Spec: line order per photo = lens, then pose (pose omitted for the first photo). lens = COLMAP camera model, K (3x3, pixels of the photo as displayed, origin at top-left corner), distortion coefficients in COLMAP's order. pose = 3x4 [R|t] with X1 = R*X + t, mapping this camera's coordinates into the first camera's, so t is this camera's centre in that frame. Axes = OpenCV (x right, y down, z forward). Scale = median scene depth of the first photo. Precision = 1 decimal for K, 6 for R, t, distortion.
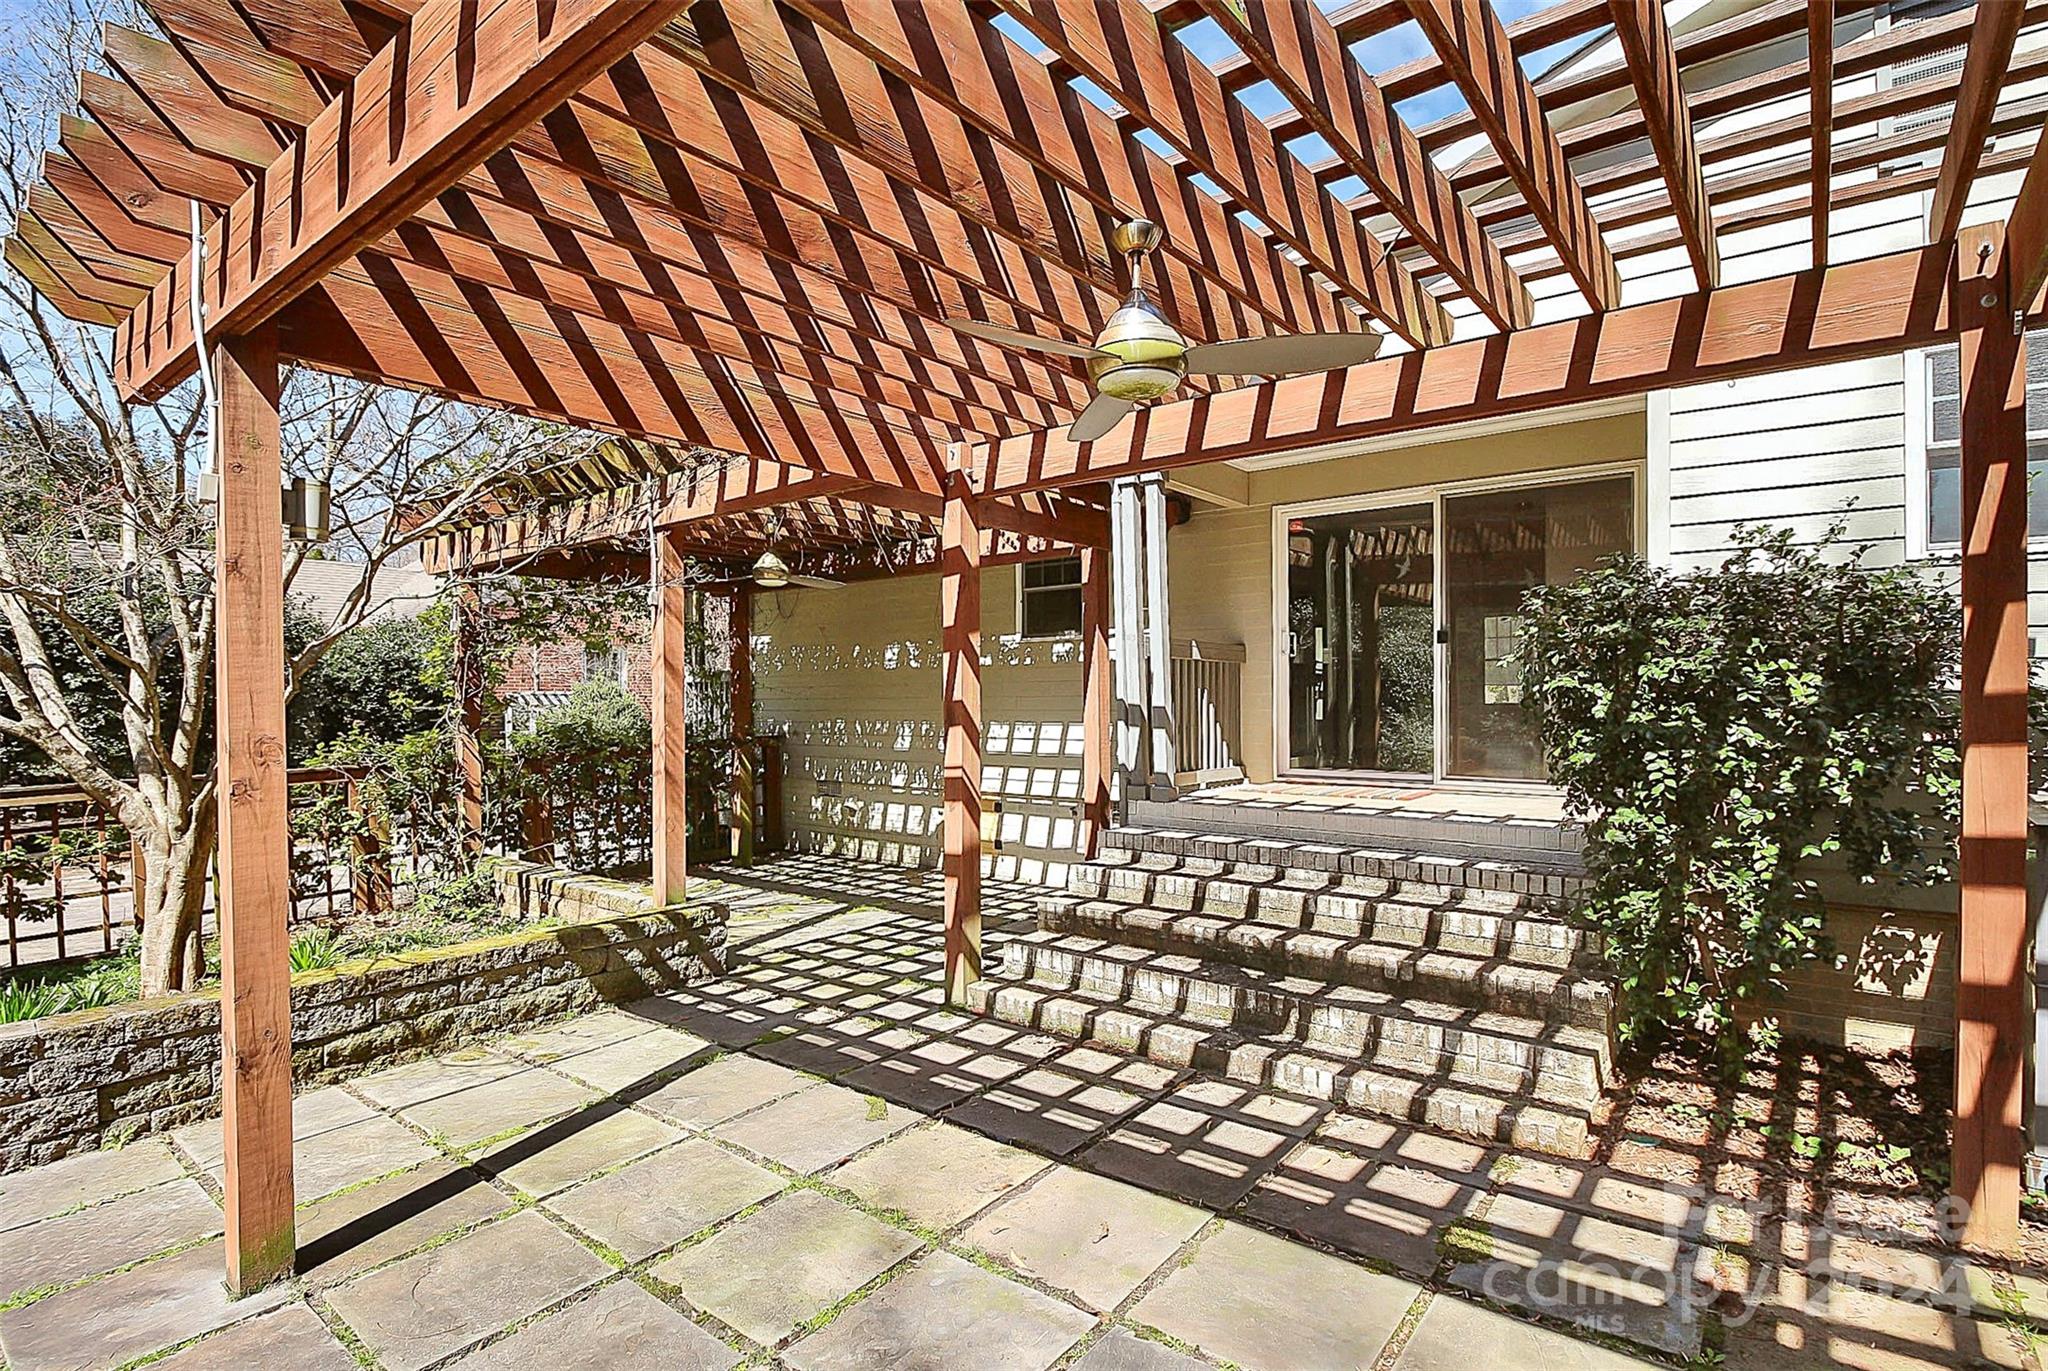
lens RADIAL K [[990.4, 0, 1028.9], [0, 990.4, 700.6], [0, 0, 1]] dist [-0.026233, -0.000682]
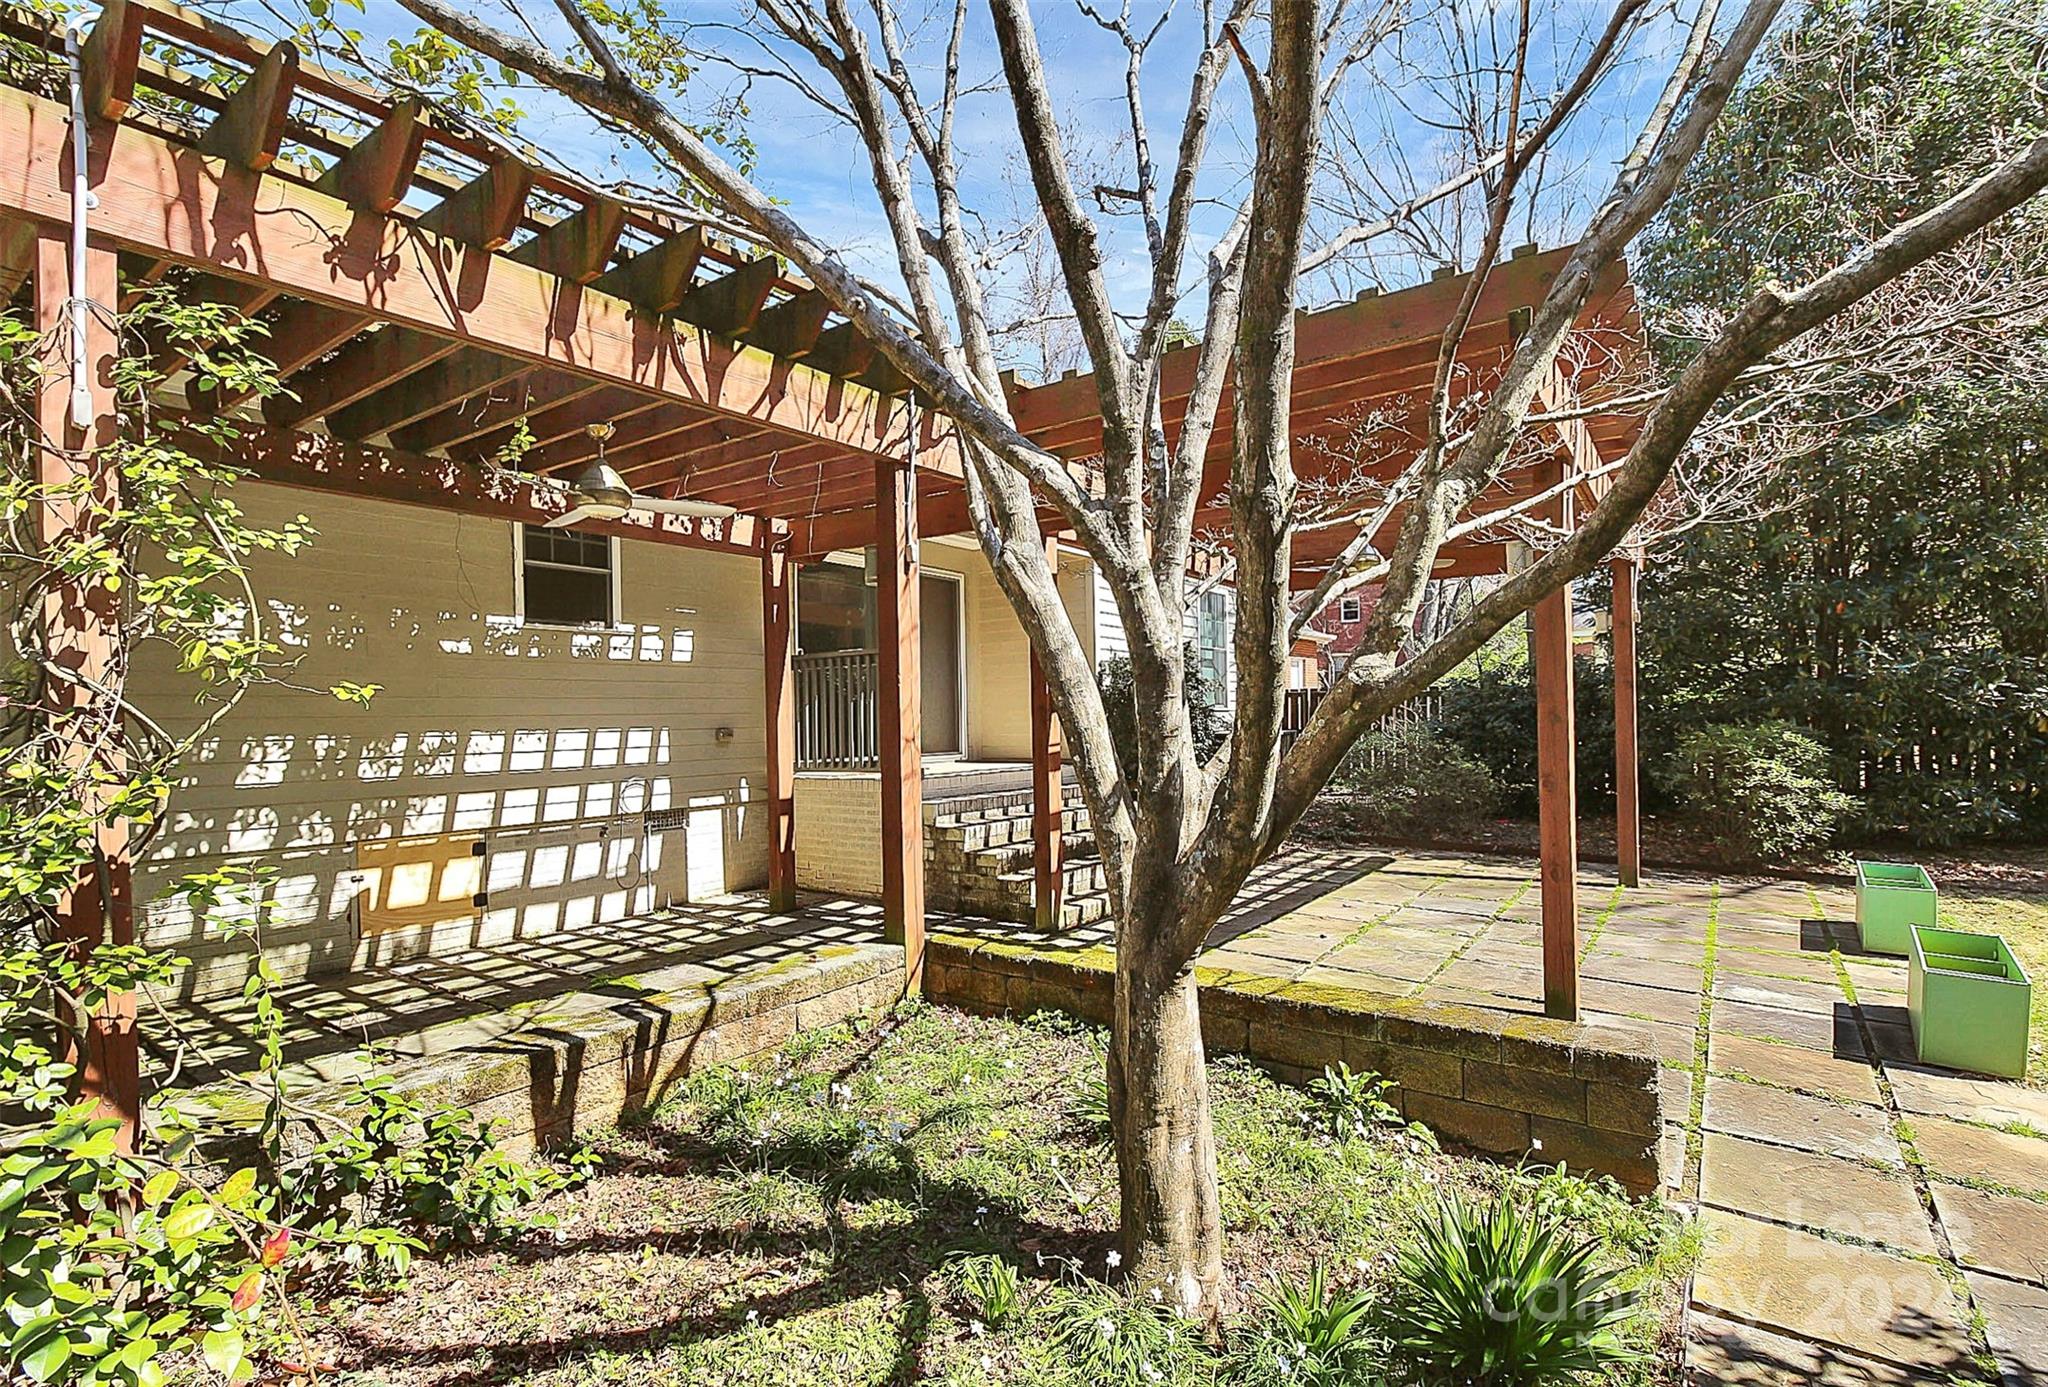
lens RADIAL K [[975.0, 0, 1028.3], [0, 975.0, 764.9], [0, 0, 1]] dist [0.018195, 0.000004]
pose [[-0.025625, -0.044364, 0.998687, -1.348379], [0.014682, 0.998890, 0.044750, 0.034214], [-0.999564, 0.015809, -0.024945, 1.072814]]
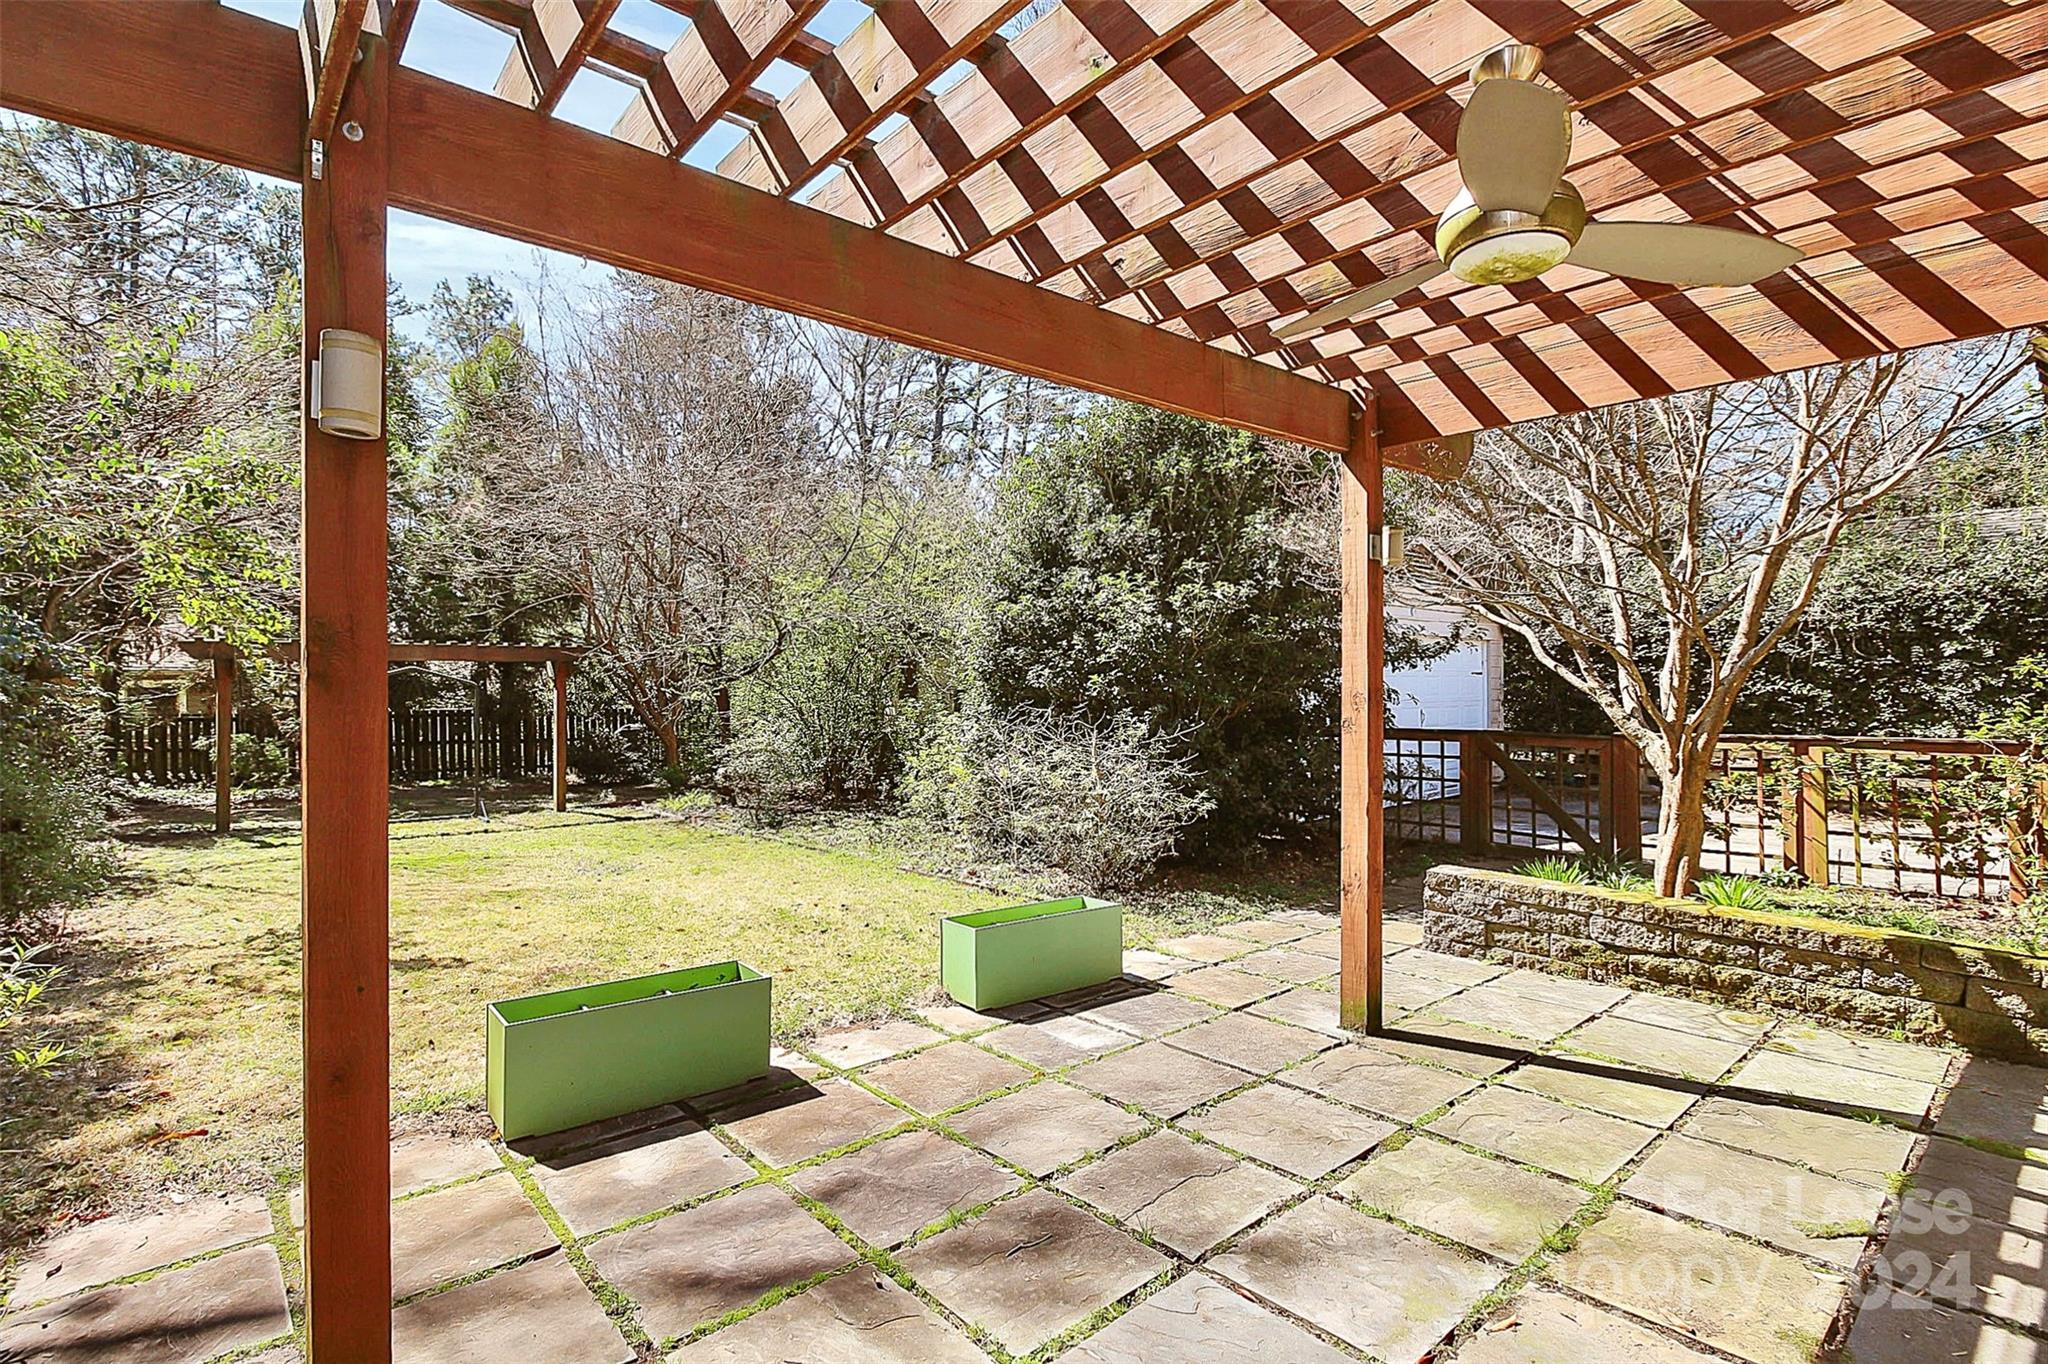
lens RADIAL K [[968.9, 0, 1032.8], [0, 968.9, 686.8], [0, 0, 1]] dist [-0.018259, -0.000902]
pose [[-0.193644, 0.017061, -0.980923, 0.499201], [0.005202, 0.999853, 0.016363, -0.001688], [0.981058, -0.001935, -0.193705, 0.431869]]
